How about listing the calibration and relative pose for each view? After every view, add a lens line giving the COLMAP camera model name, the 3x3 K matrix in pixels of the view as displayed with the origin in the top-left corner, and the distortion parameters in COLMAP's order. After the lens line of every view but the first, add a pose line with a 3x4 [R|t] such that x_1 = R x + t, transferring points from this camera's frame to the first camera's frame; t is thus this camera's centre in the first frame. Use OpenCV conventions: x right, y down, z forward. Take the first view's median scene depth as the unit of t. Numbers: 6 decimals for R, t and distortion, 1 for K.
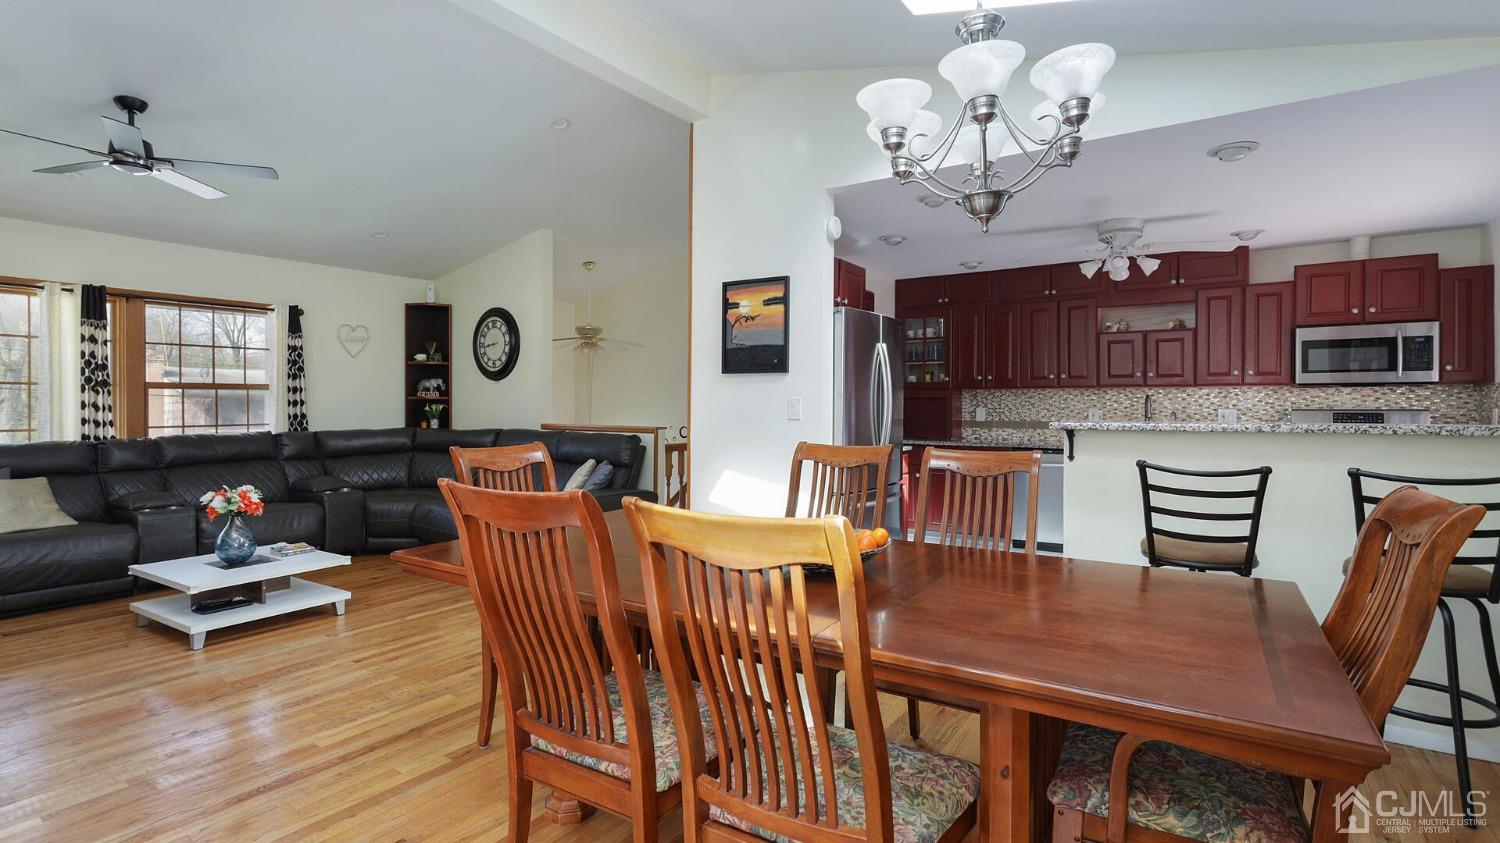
lens RADIAL K [[720.7, 0, 739.6], [0, 720.7, 414.3], [0, 0, 1]] dist [0.002521, 0.000219]
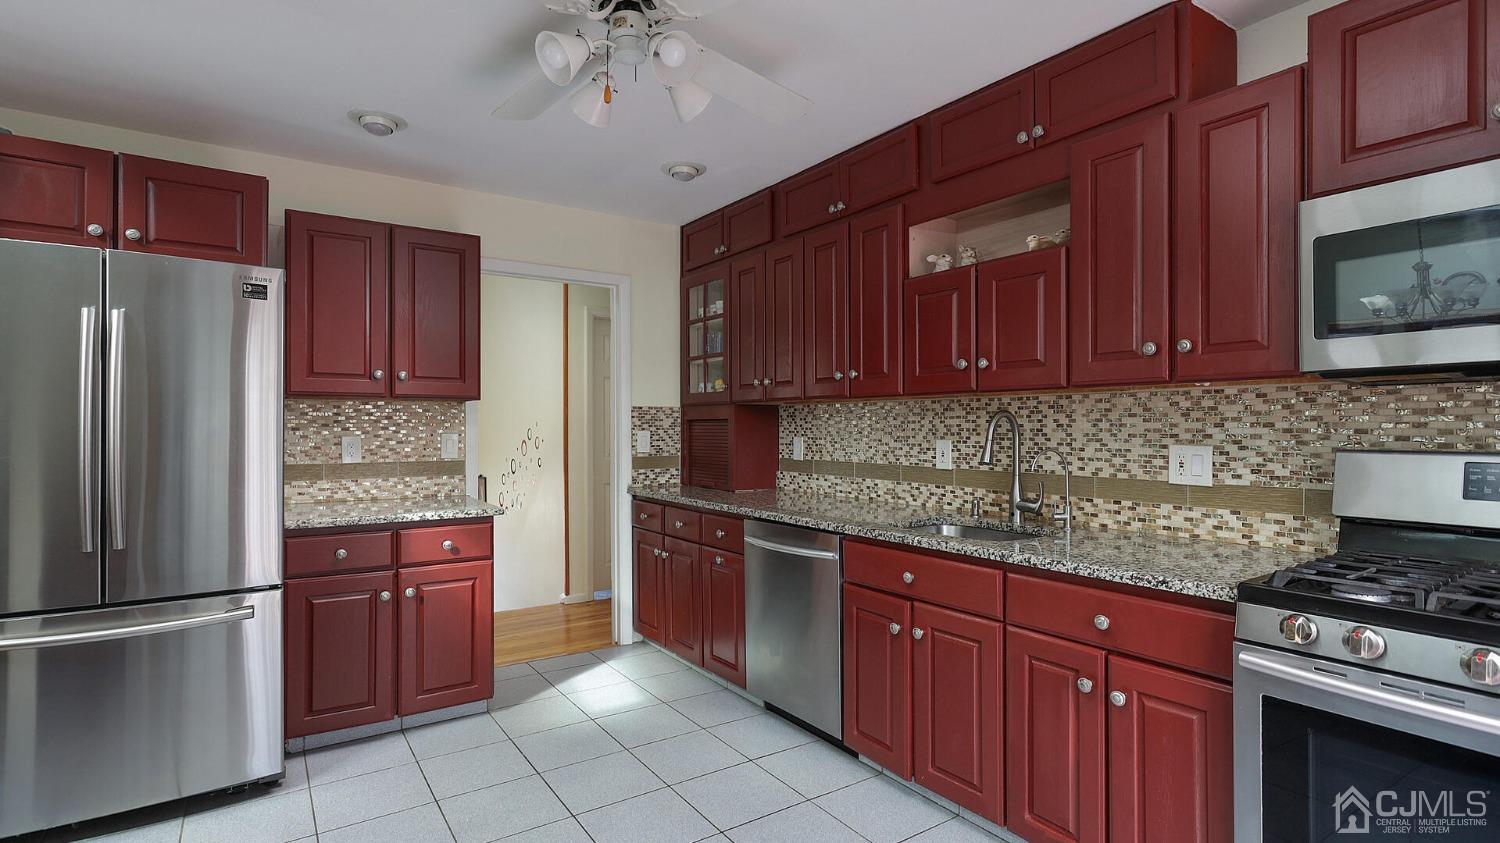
lens RADIAL K [[720.7, 0, 739.6], [0, 720.7, 414.3], [0, 0, 1]] dist [0.002521, 0.000219]
pose [[0.927878, 0.002036, -0.372877, 0.682928], [-0.014244, 0.999449, -0.029988, -0.011901], [0.372611, 0.033137, 0.927396, 0.631862]]
